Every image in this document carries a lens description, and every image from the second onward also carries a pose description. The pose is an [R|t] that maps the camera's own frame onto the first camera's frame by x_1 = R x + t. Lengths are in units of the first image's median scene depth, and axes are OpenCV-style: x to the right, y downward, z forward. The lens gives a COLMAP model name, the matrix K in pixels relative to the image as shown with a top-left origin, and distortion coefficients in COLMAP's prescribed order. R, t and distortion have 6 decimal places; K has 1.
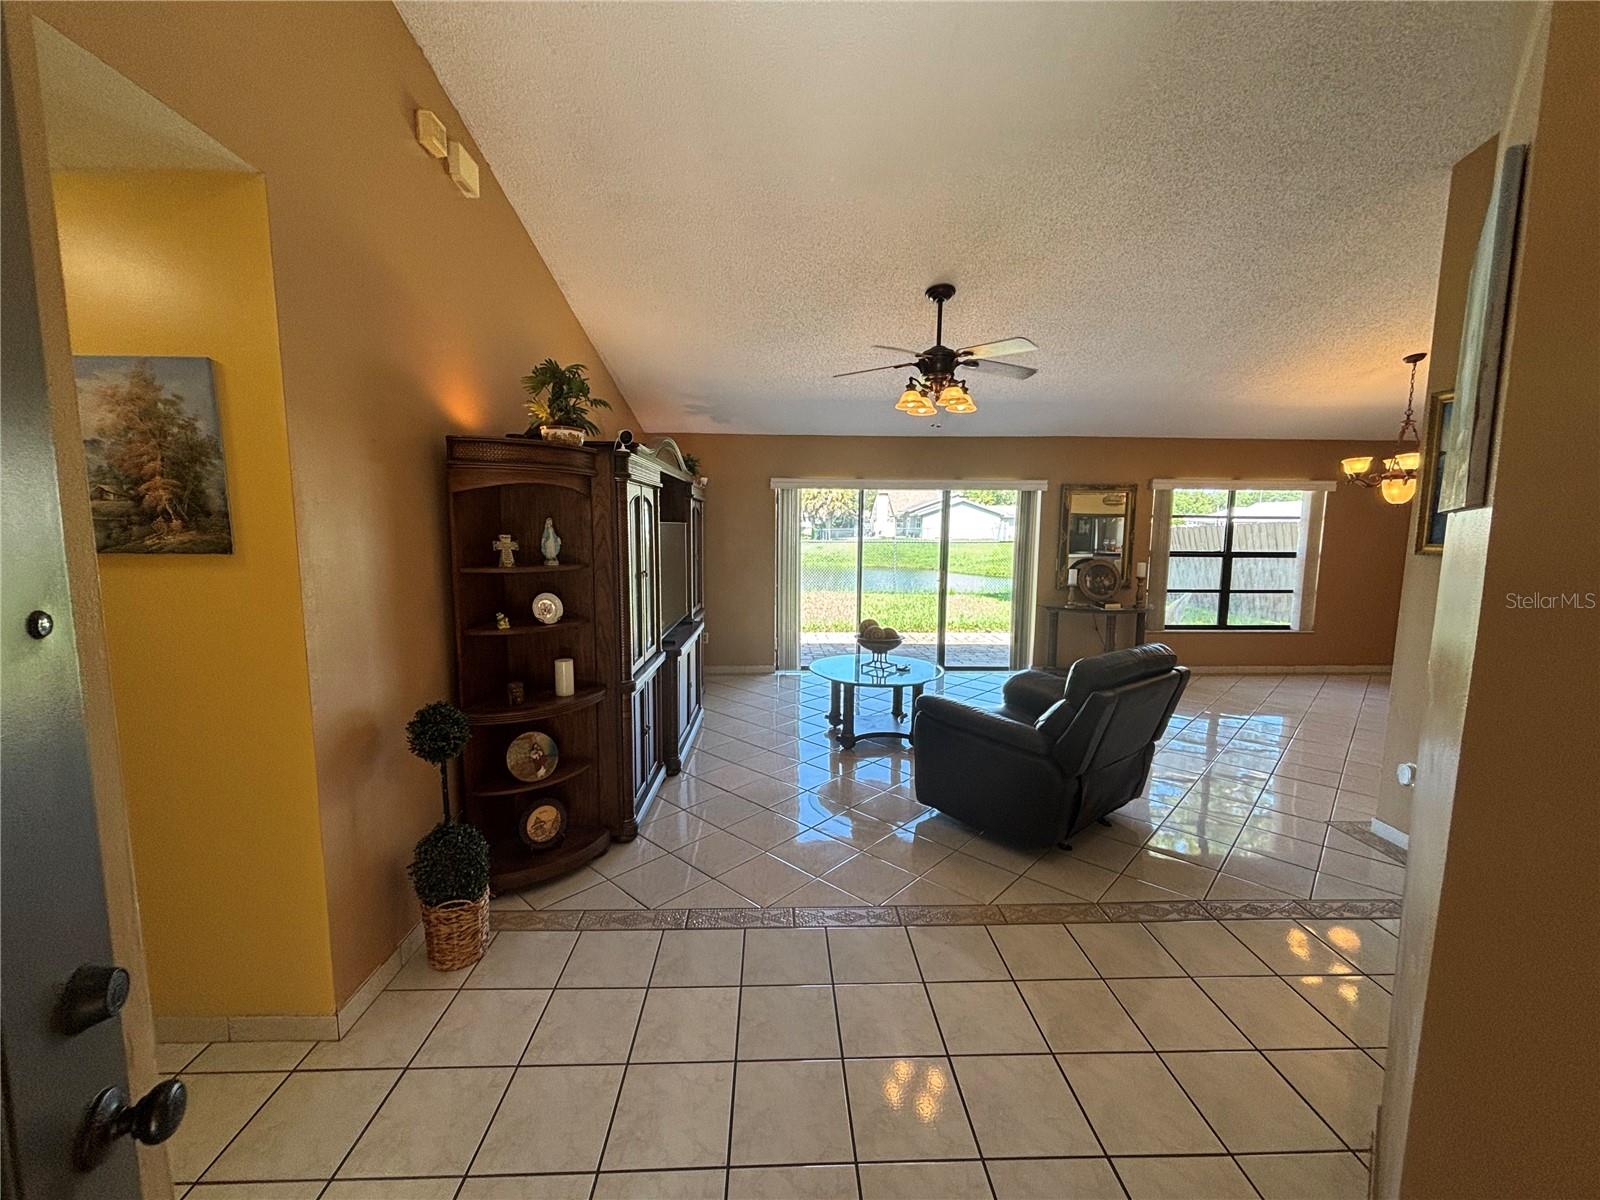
lens RADIAL K [[635.2, 0, 800.0], [0, 635.2, 600.0], [0, 0, 1]] dist [0.001018, -0.000178]
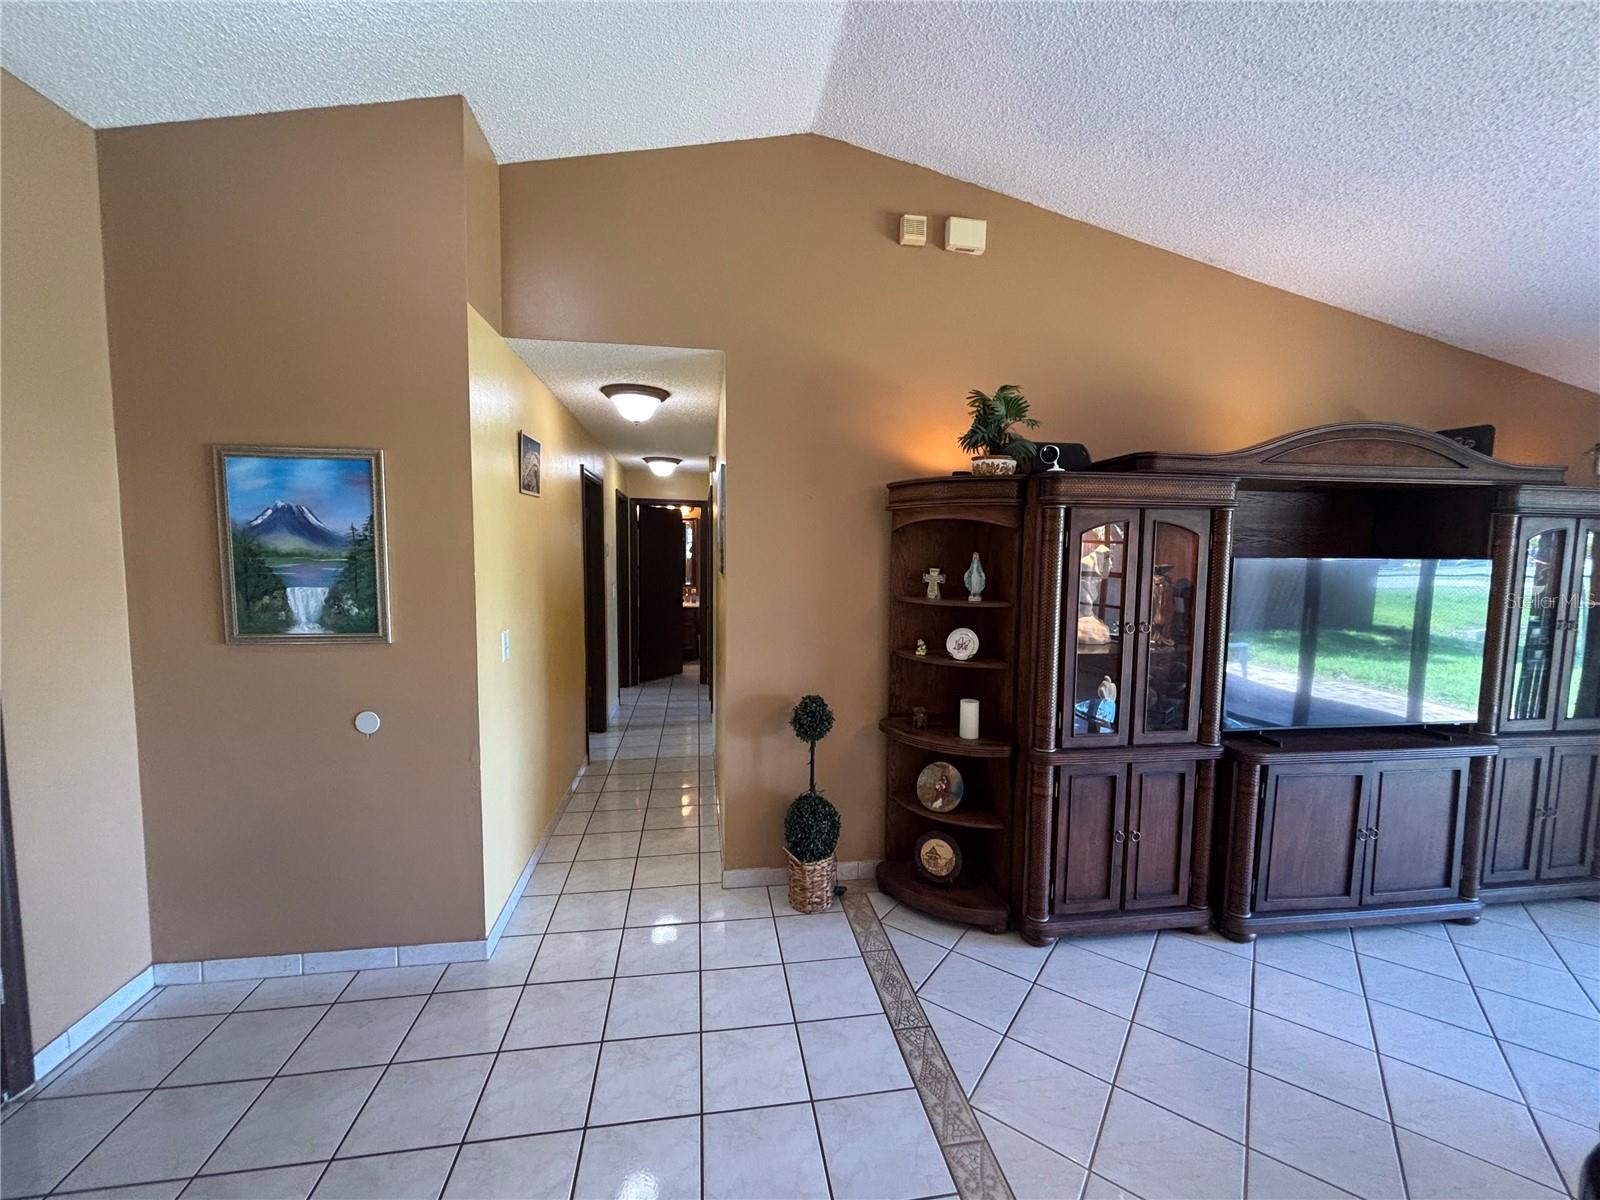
lens RADIAL K [[640.4, 0, 802.3], [0, 640.4, 603.4], [0, 0, 1]] dist [-0.000551, -0.000501]
pose [[0.115952, 0.071742, -0.990661, 0.555133], [-0.124947, 0.990519, 0.057107, -0.075462], [0.985365, 0.117159, 0.123816, 0.637346]]
